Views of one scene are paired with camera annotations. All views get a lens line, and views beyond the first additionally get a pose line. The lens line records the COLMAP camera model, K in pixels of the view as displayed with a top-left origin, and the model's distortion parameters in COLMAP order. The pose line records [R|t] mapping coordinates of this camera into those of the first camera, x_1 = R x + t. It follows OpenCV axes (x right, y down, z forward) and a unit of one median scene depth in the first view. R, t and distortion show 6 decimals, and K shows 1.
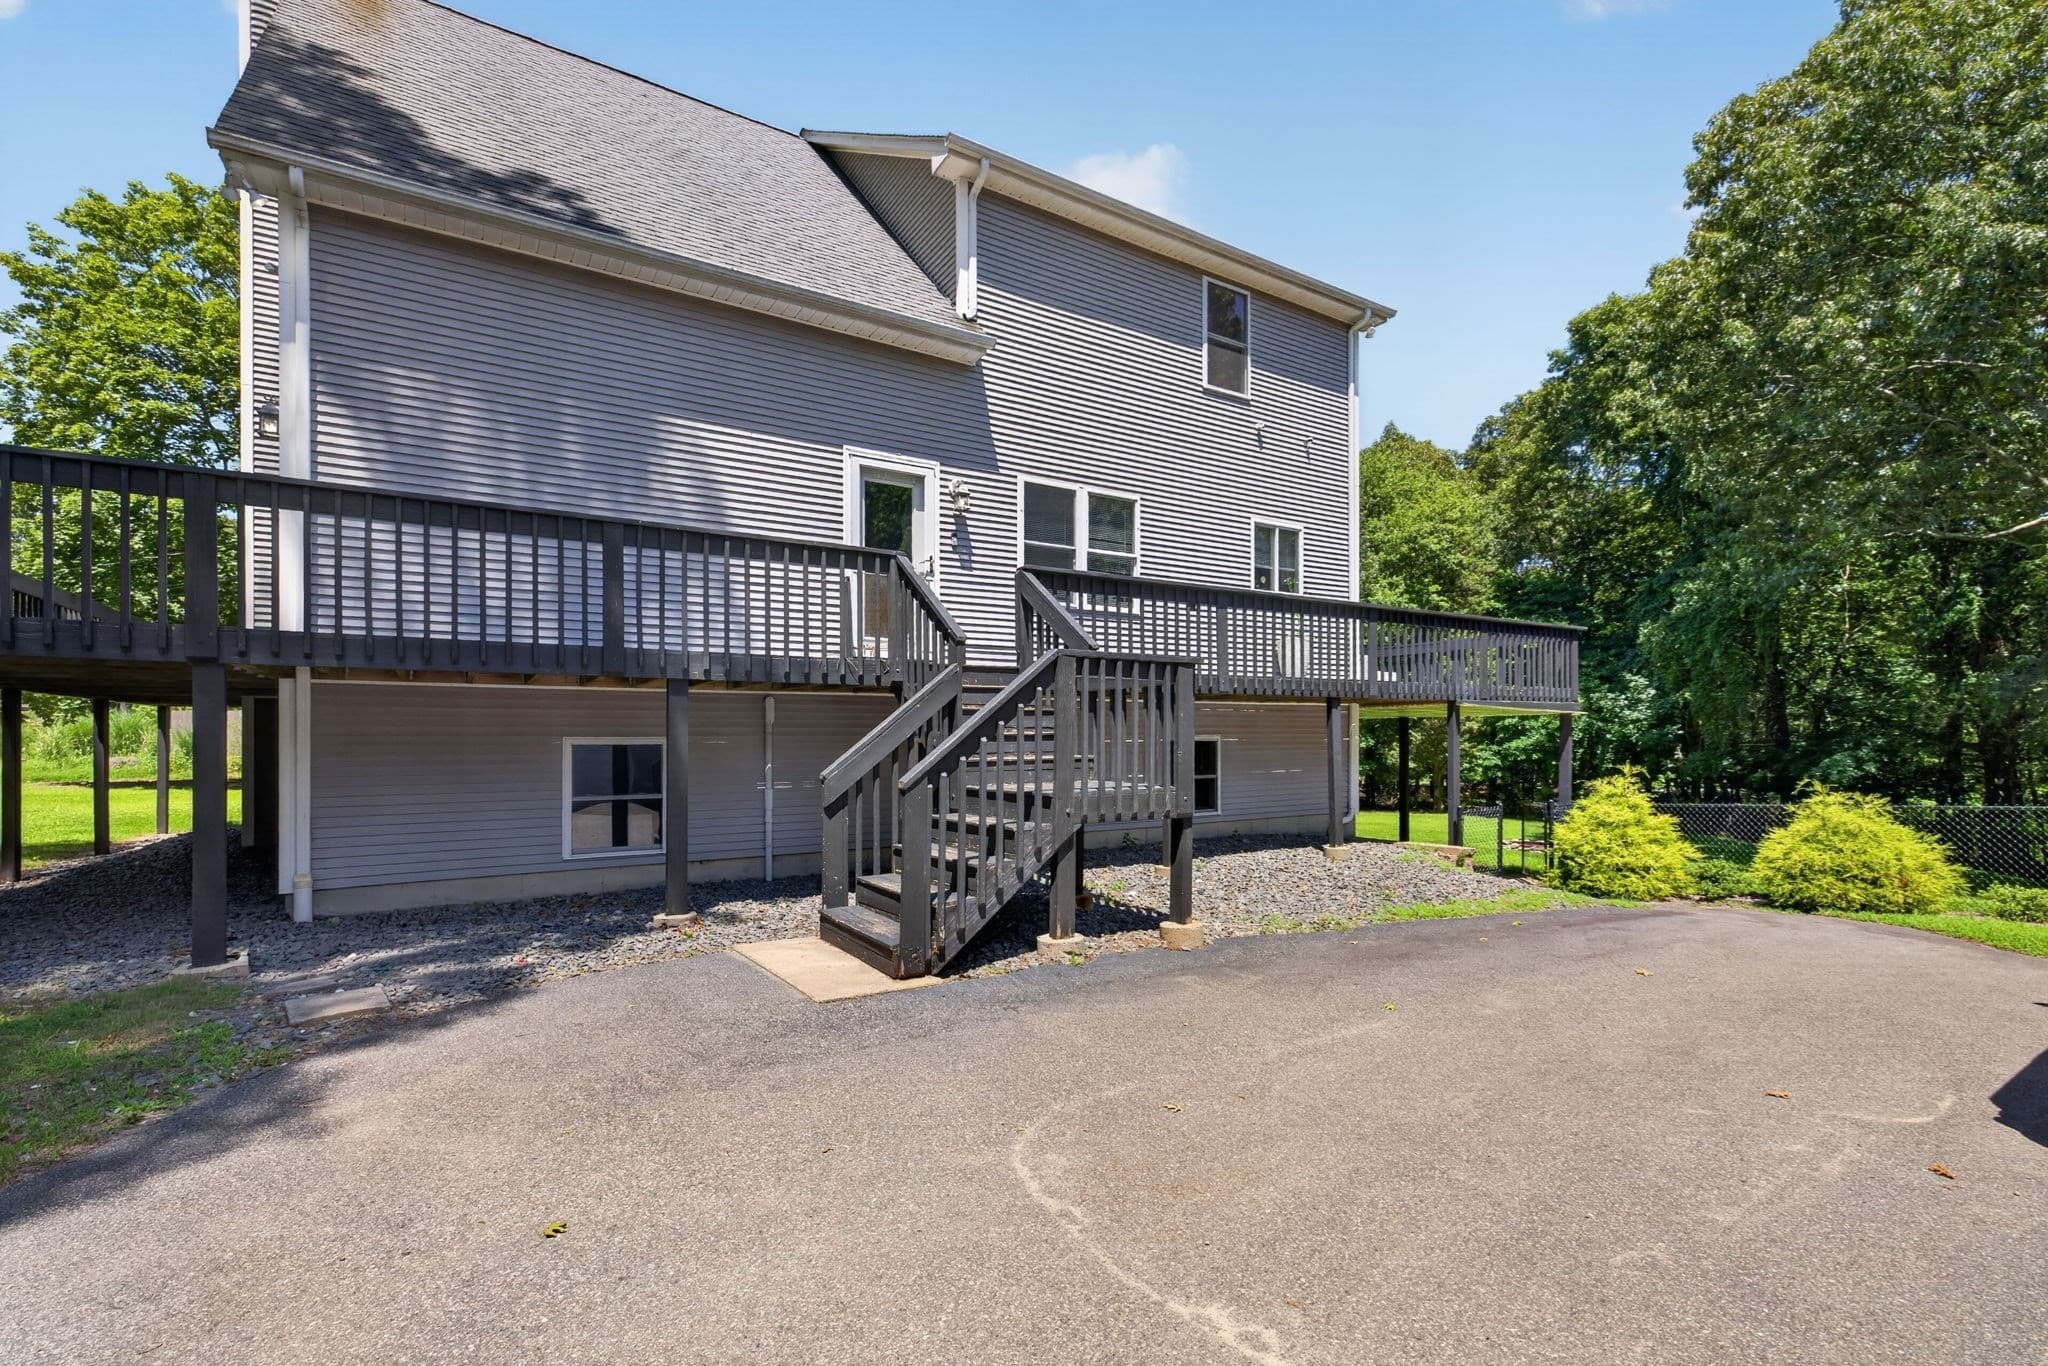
lens RADIAL K [[904.2, 0, 1023.8], [0, 904.2, 722.5], [0, 0, 1]] dist [-0.001298, -0.000170]
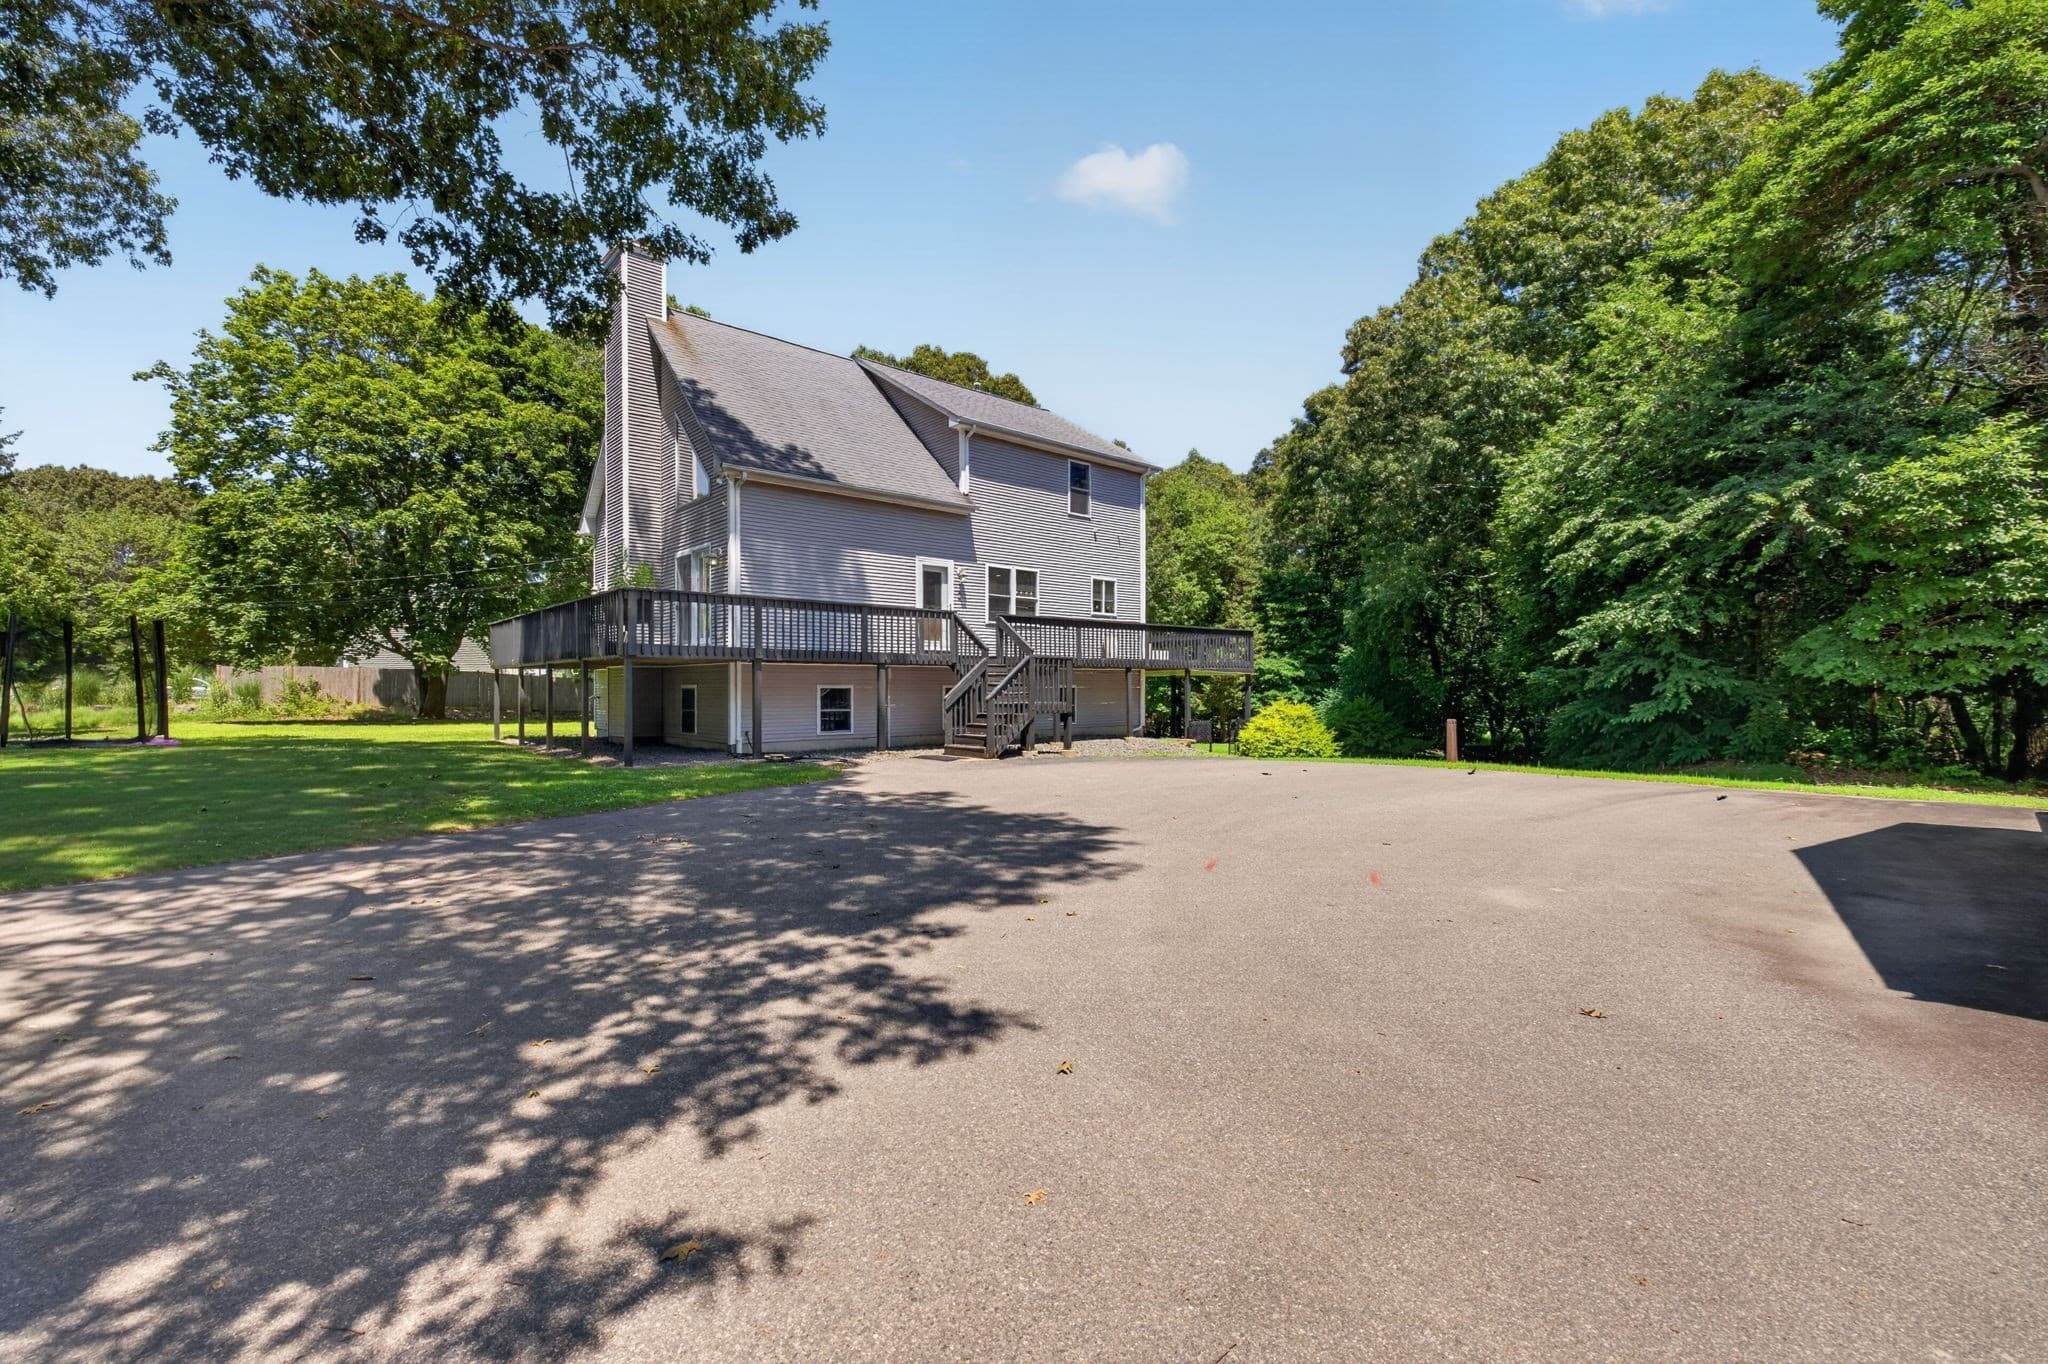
lens RADIAL K [[935.1, 0, 1024.0], [0, 935.1, 682.0], [0, 0, 1]] dist [-0.043696, -0.000262]
pose [[0.984471, 0.000348, 0.175545, -0.252933], [-0.001505, 0.999978, 0.006457, -0.005799], [-0.175539, -0.006621, 0.984450, -0.991588]]
